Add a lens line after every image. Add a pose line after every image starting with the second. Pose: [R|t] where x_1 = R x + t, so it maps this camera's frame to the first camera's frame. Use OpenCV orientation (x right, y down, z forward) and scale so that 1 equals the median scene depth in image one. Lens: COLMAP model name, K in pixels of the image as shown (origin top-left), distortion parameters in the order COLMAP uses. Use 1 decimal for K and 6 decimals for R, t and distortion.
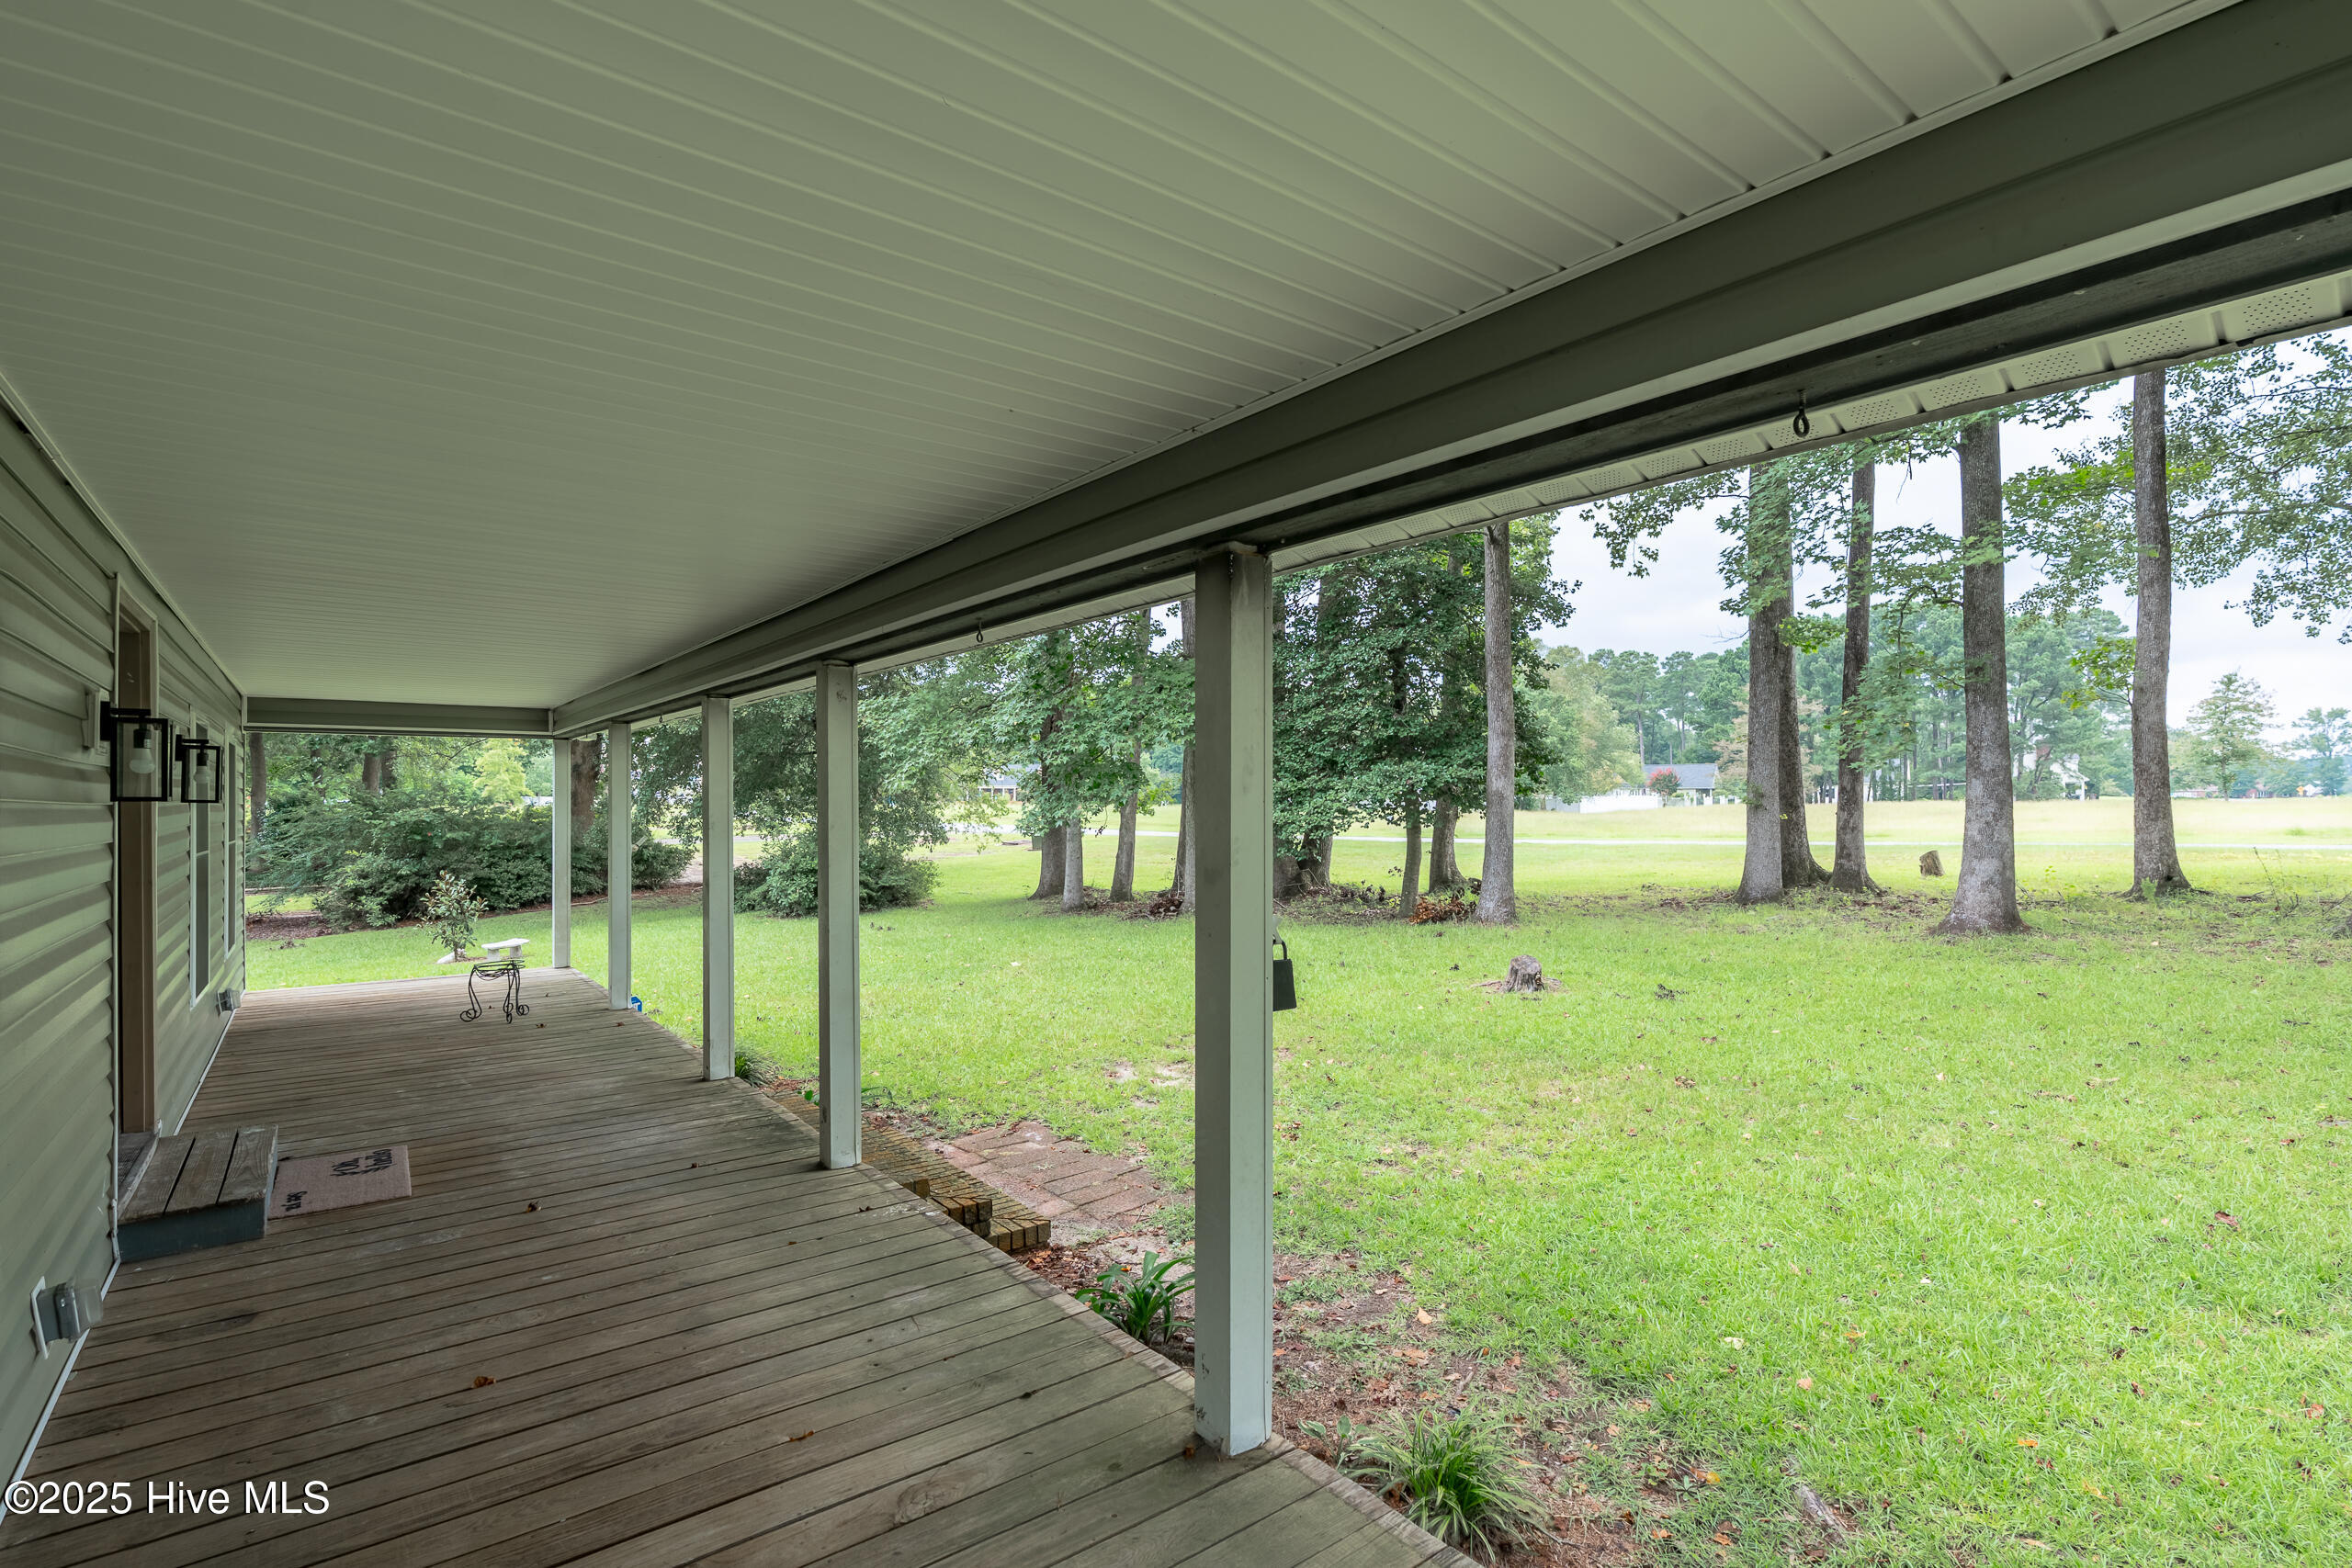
lens RADIAL K [[1081.2, 0, 1184.5], [0, 1081.2, 792.1], [0, 0, 1]] dist [-0.004057, 0.001496]
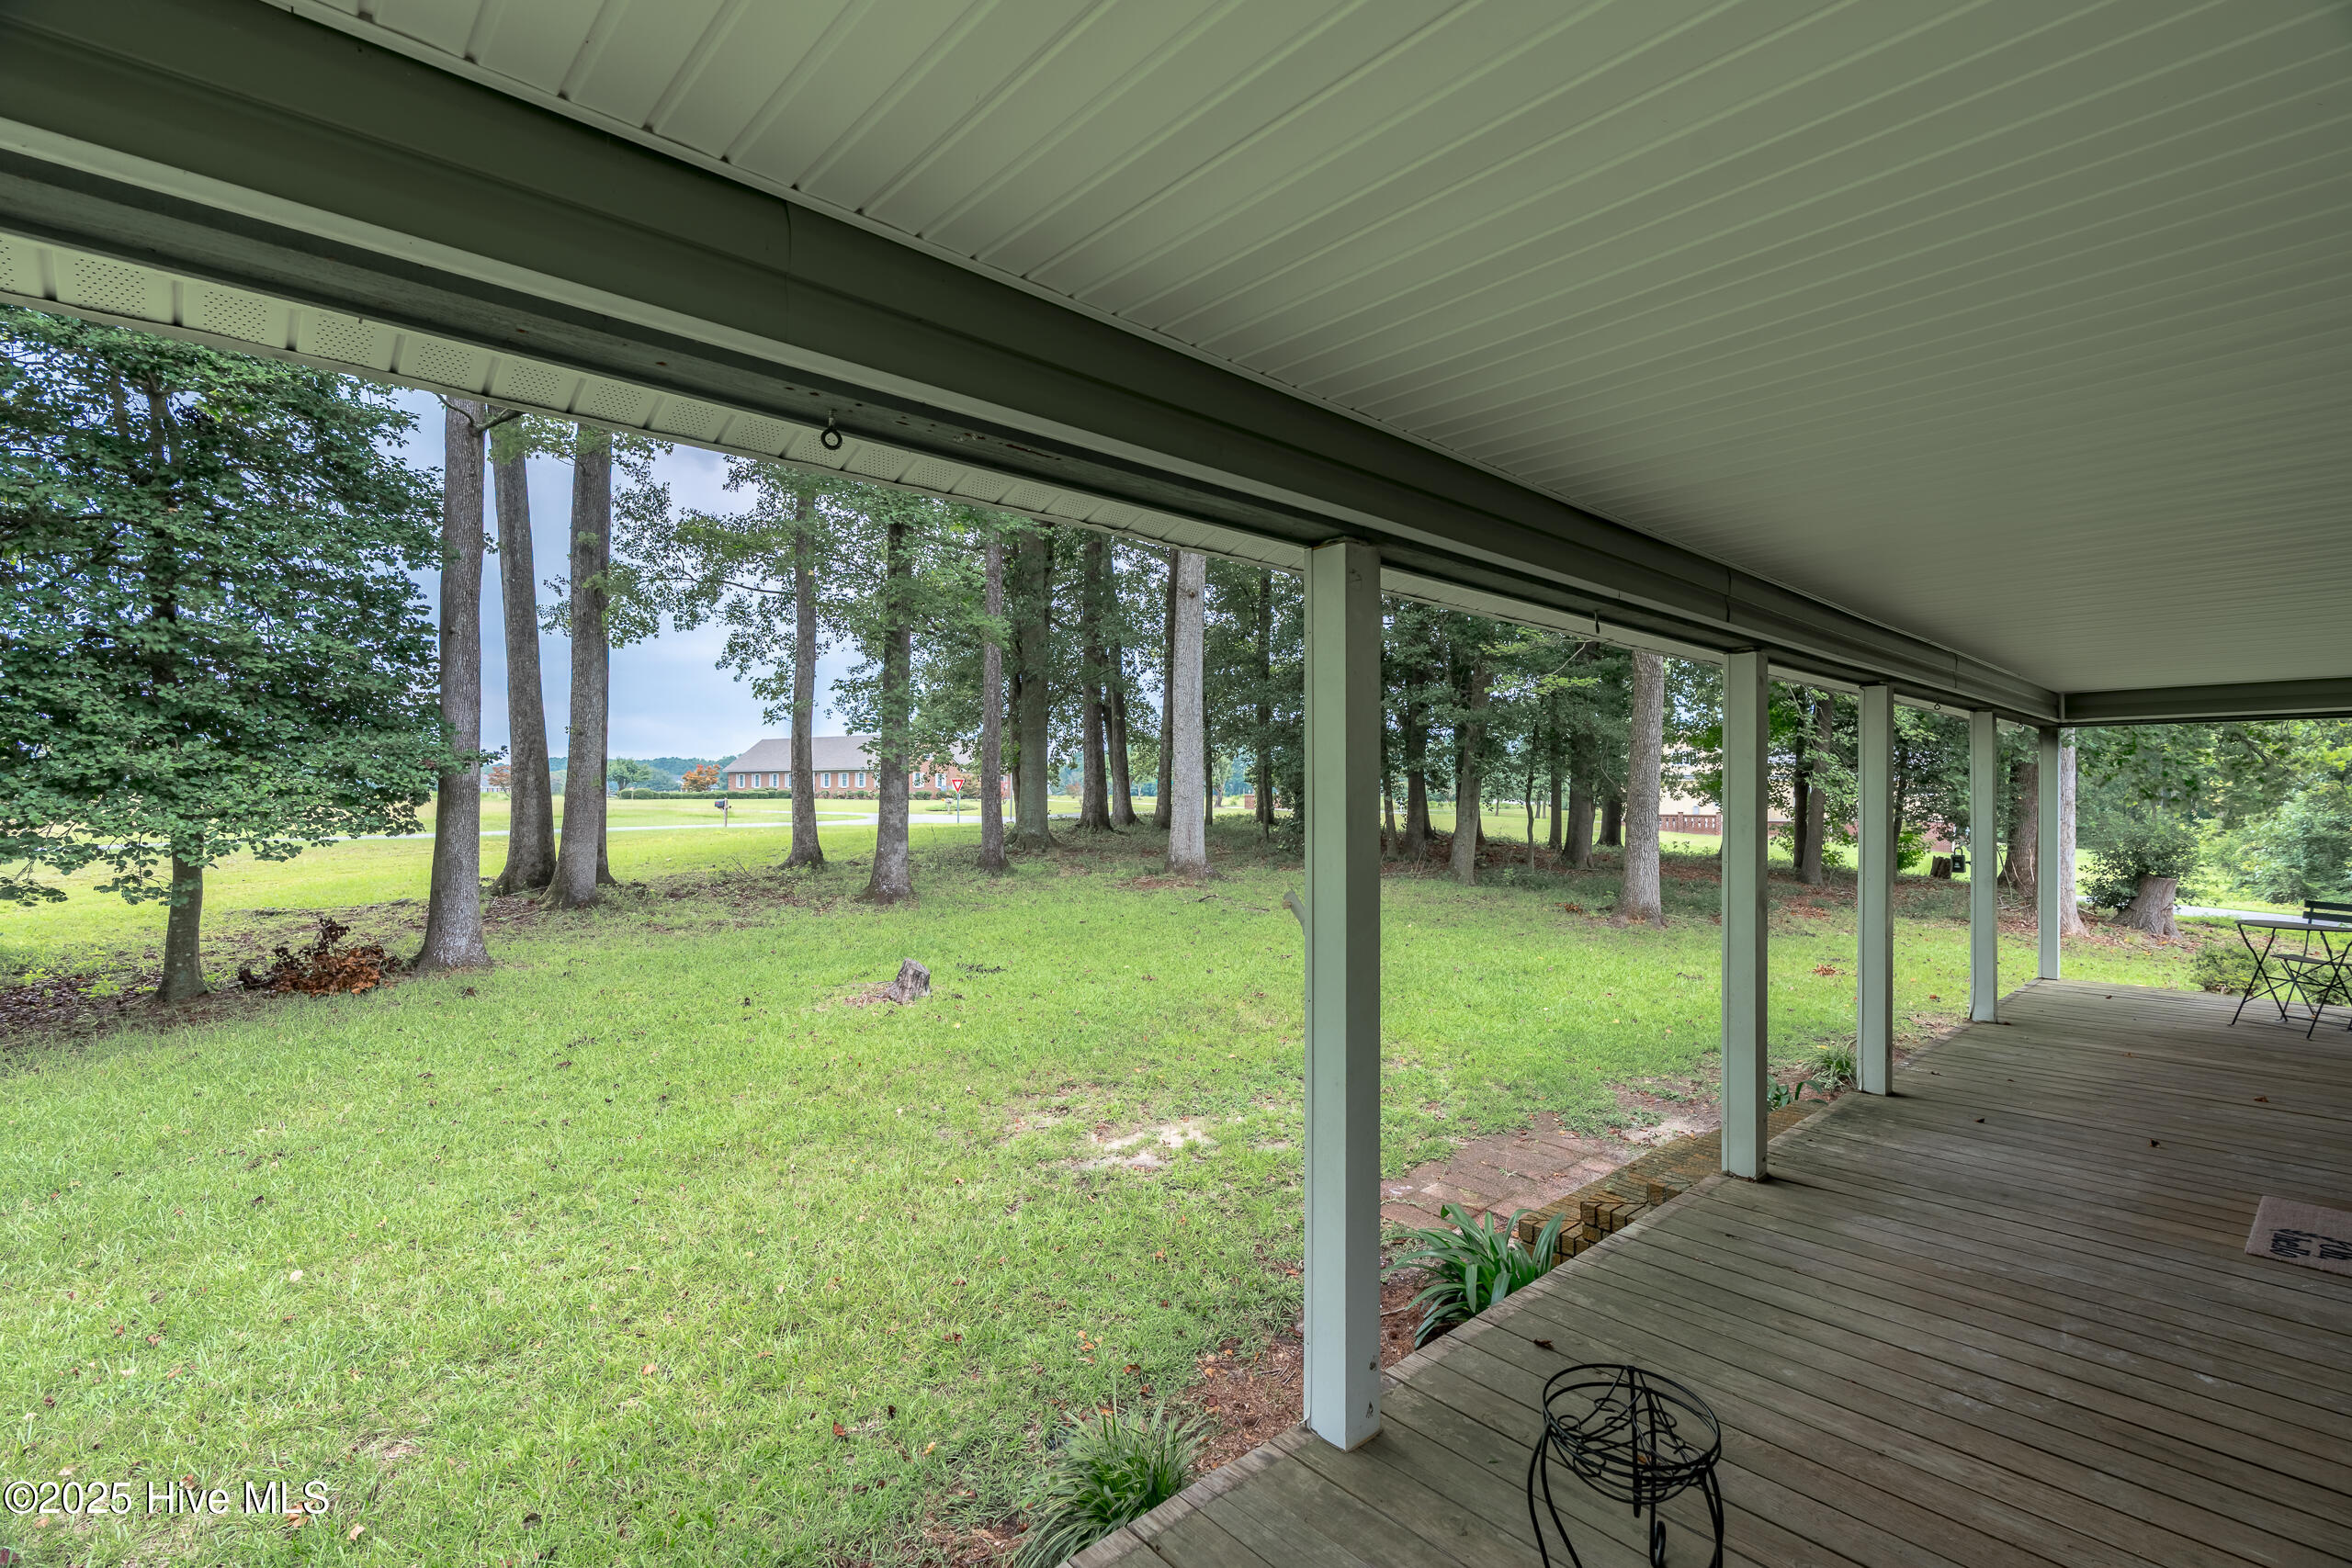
lens RADIAL K [[1081.2, 0, 1188.3], [0, 1081.2, 795.8], [0, 0, 1]] dist [-0.004057, 0.001496]
pose [[-0.084082, 0.005459, 0.996444, -1.350177], [-0.022596, 0.999717, -0.007384, 0.030937], [-0.996203, -0.023136, -0.083935, 1.727601]]
